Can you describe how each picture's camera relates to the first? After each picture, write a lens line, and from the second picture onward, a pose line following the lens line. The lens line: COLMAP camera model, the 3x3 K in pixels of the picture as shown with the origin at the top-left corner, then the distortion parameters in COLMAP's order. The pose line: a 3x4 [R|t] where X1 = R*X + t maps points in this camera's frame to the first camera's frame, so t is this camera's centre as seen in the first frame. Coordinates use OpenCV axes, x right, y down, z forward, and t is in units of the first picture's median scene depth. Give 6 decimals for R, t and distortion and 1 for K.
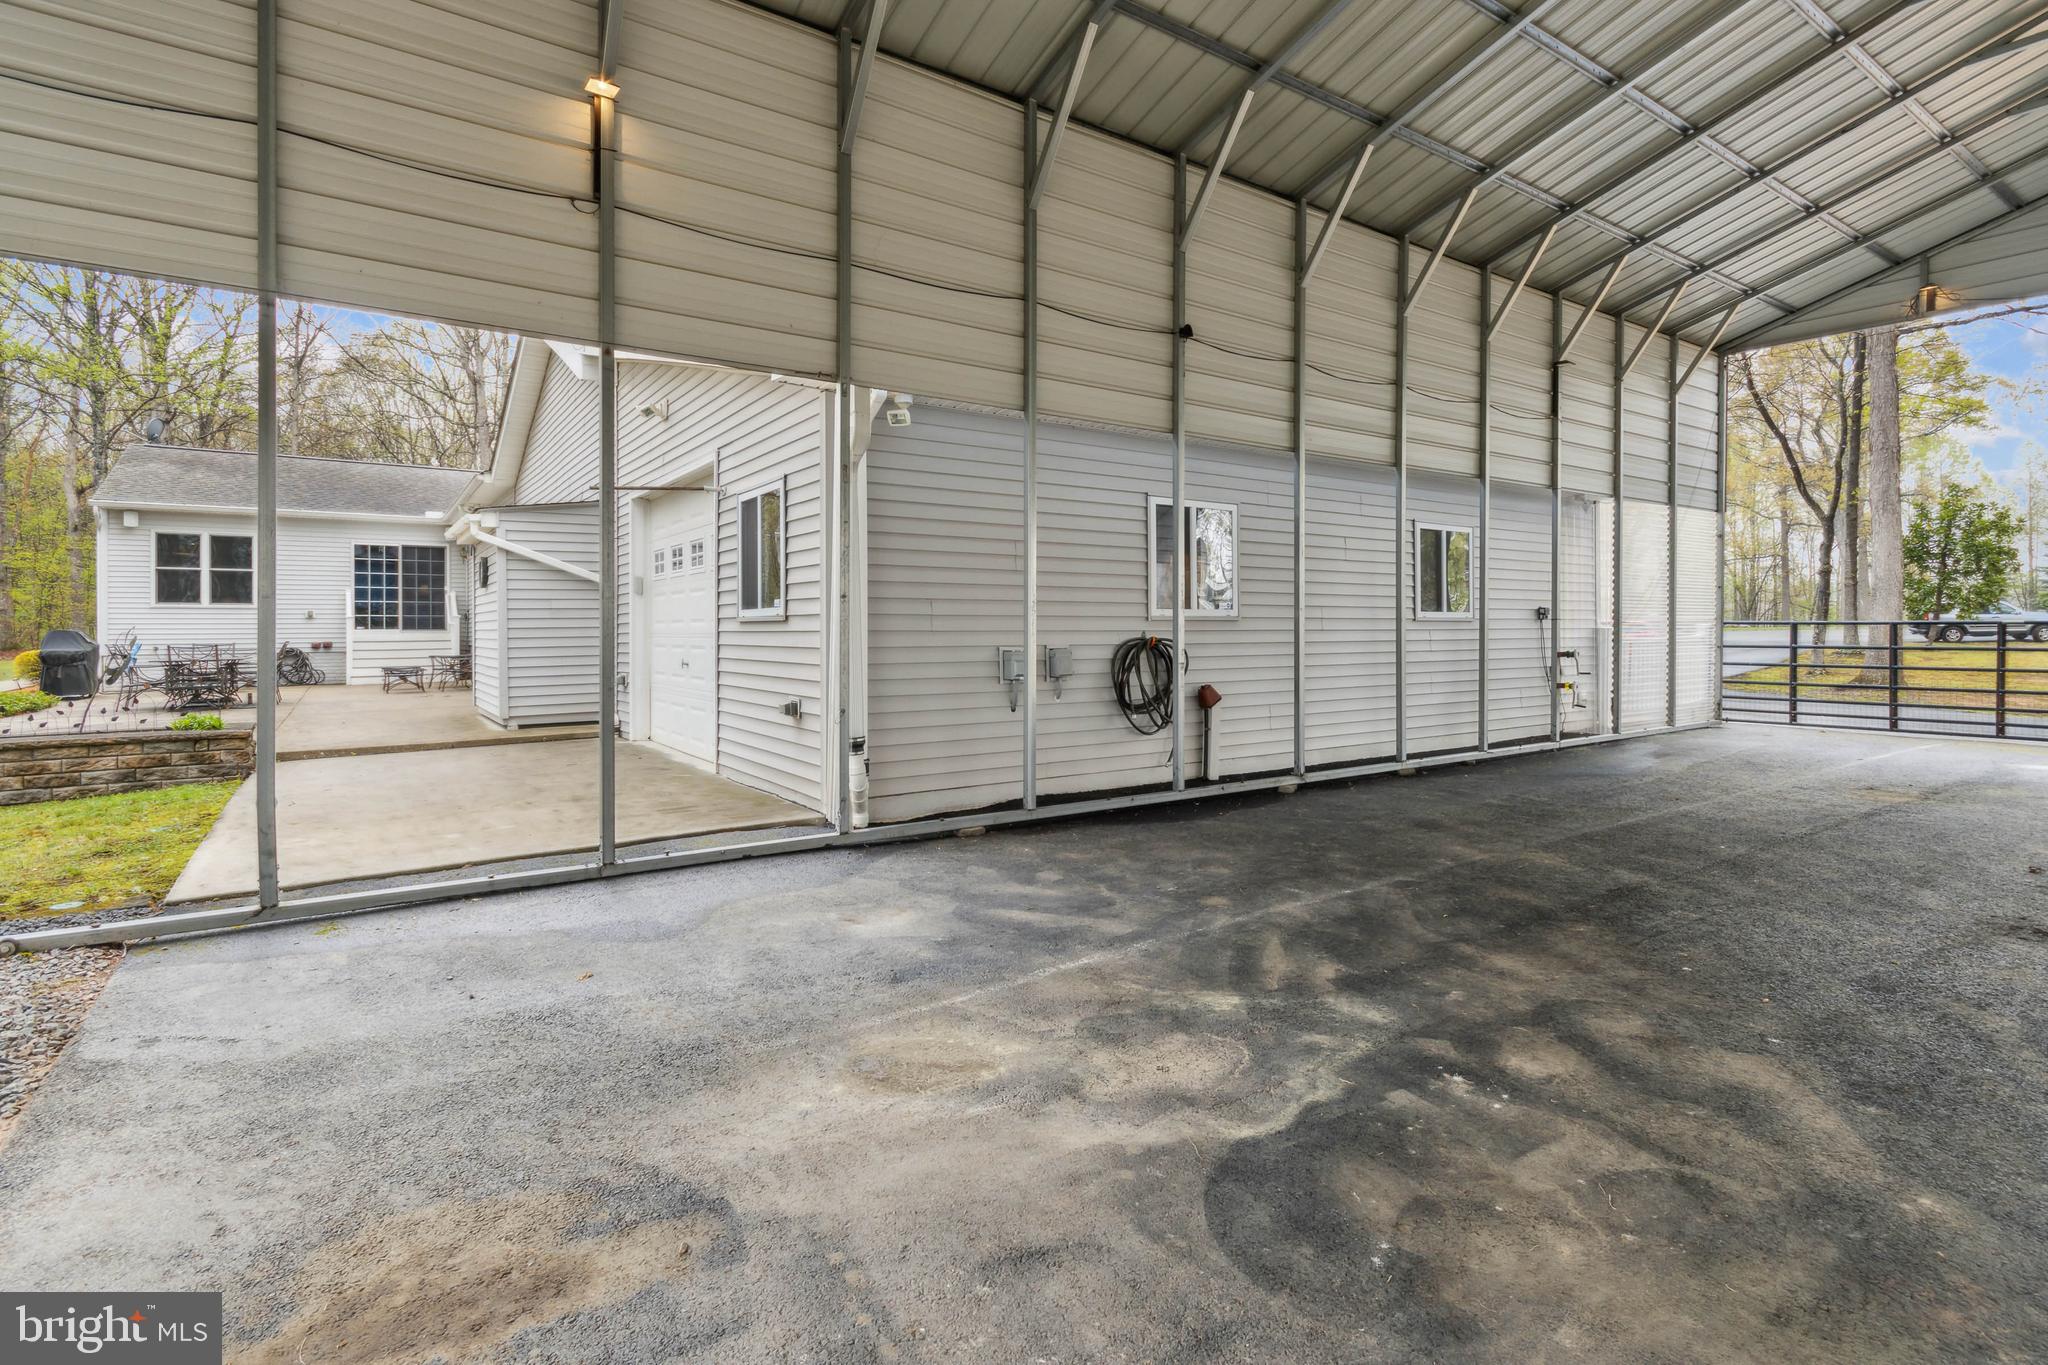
lens RADIAL K [[961.8, 0, 1006.5], [0, 961.8, 629.6], [0, 0, 1]] dist [0.008015, 0.000294]
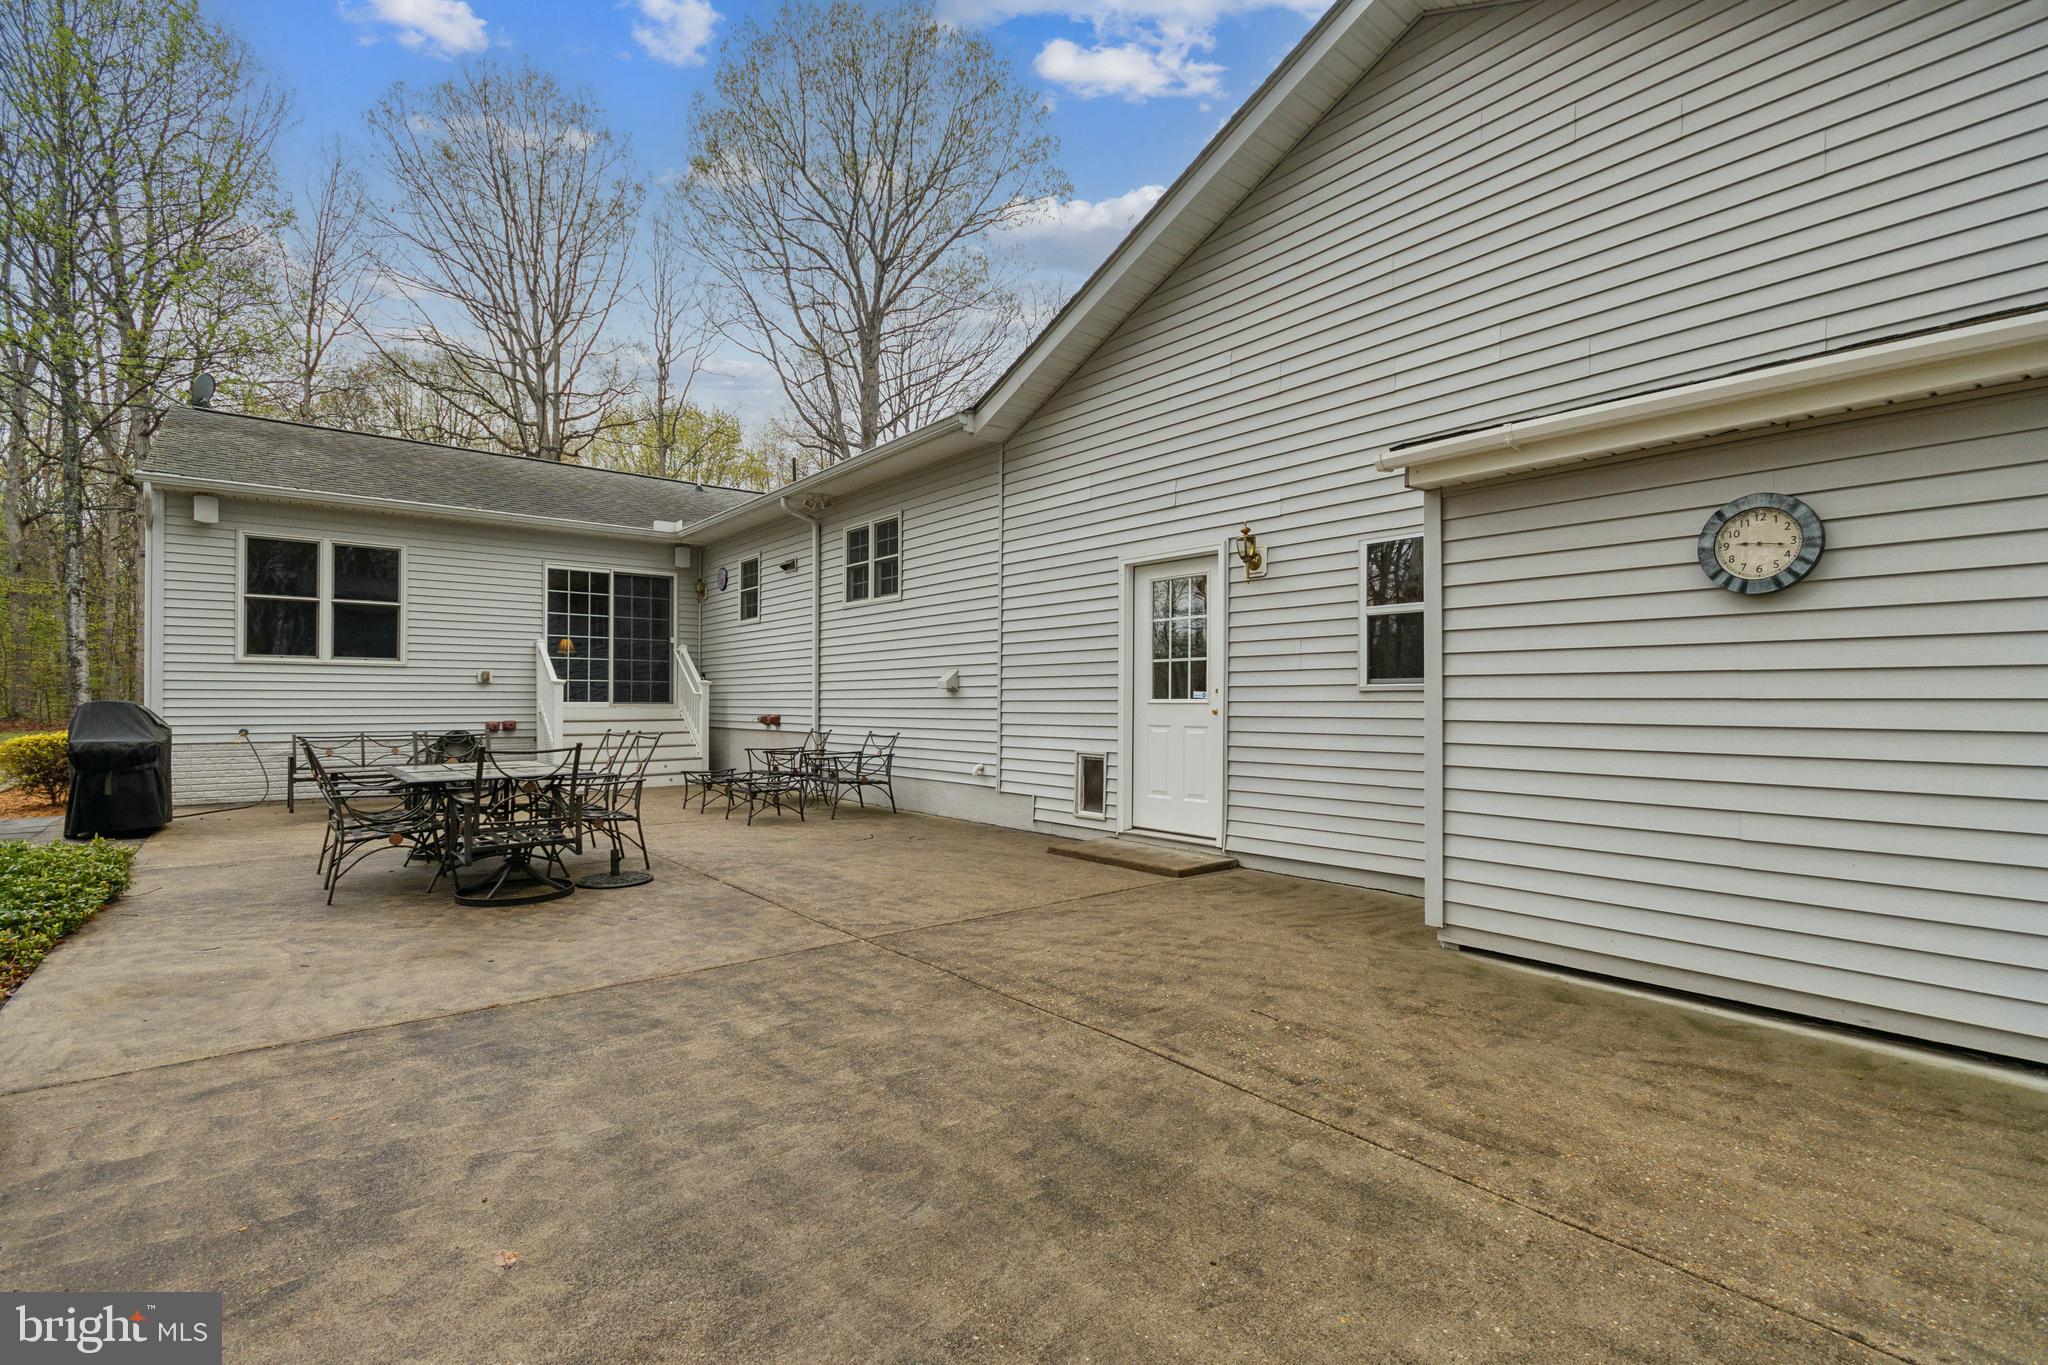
lens RADIAL K [[961.8, 0, 1036.1], [0, 961.8, 696.6], [0, 0, 1]] dist [0.008015, 0.000294]
pose [[0.997879, 0.005823, 0.064841, -0.388782], [-0.005313, 0.999954, -0.008028, -0.000438], [-0.064884, 0.007666, 0.997863, 0.341025]]
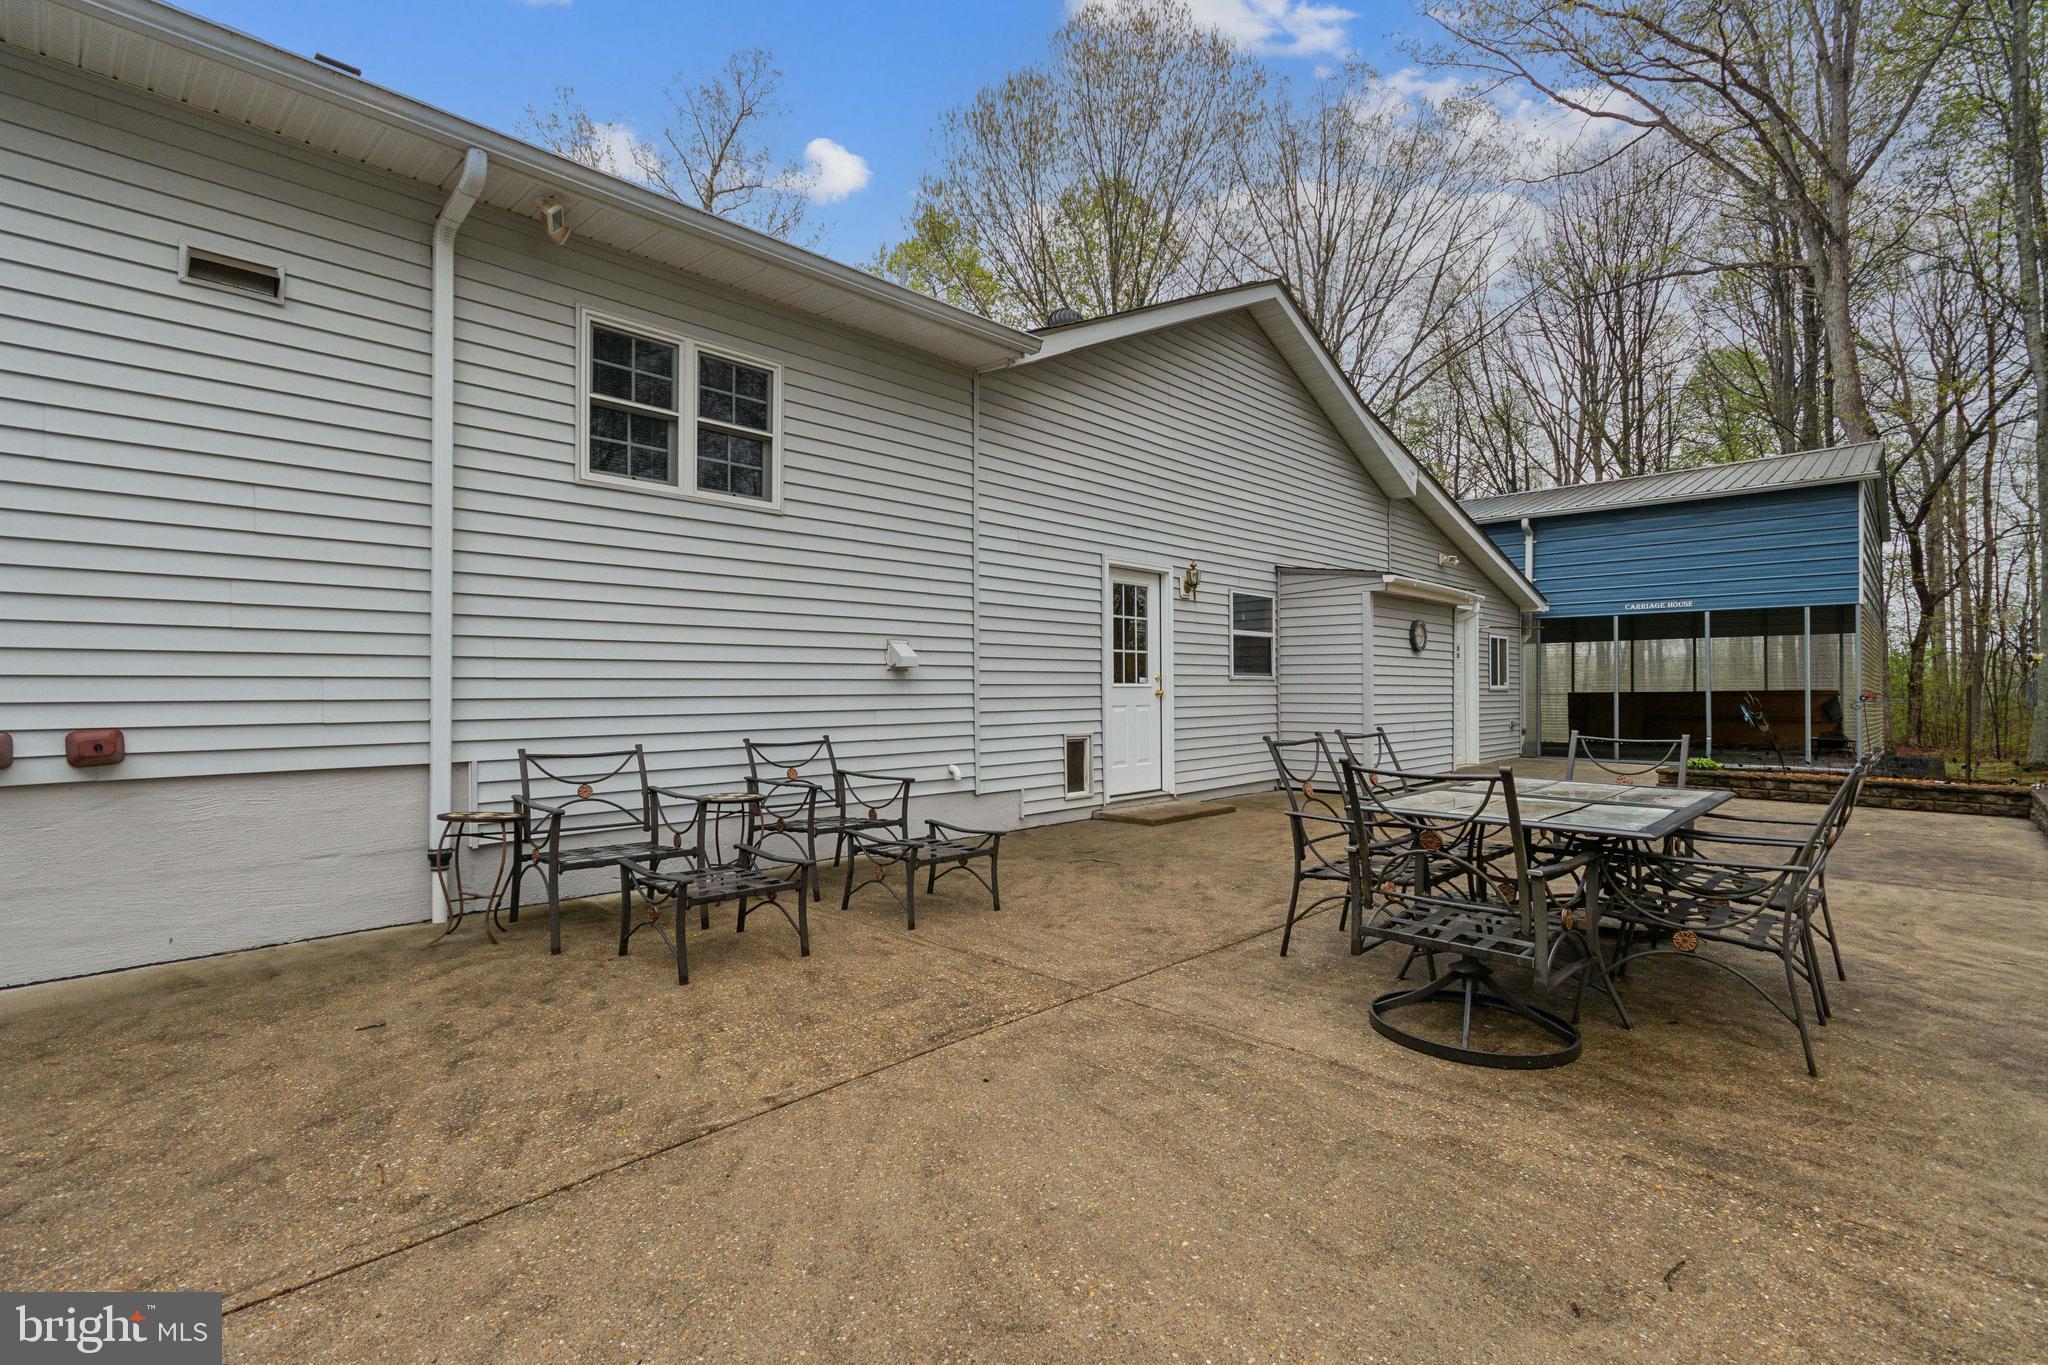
lens RADIAL K [[961.8, 0, 1028.2], [0, 961.8, 681.7], [0, 0, 1]] dist [0.008015, 0.000294]
pose [[-0.203166, 0.009676, 0.979096, -0.578361], [0.003880, 0.999951, -0.009077, -0.000023], [-0.979137, 0.001954, -0.203194, 0.610838]]
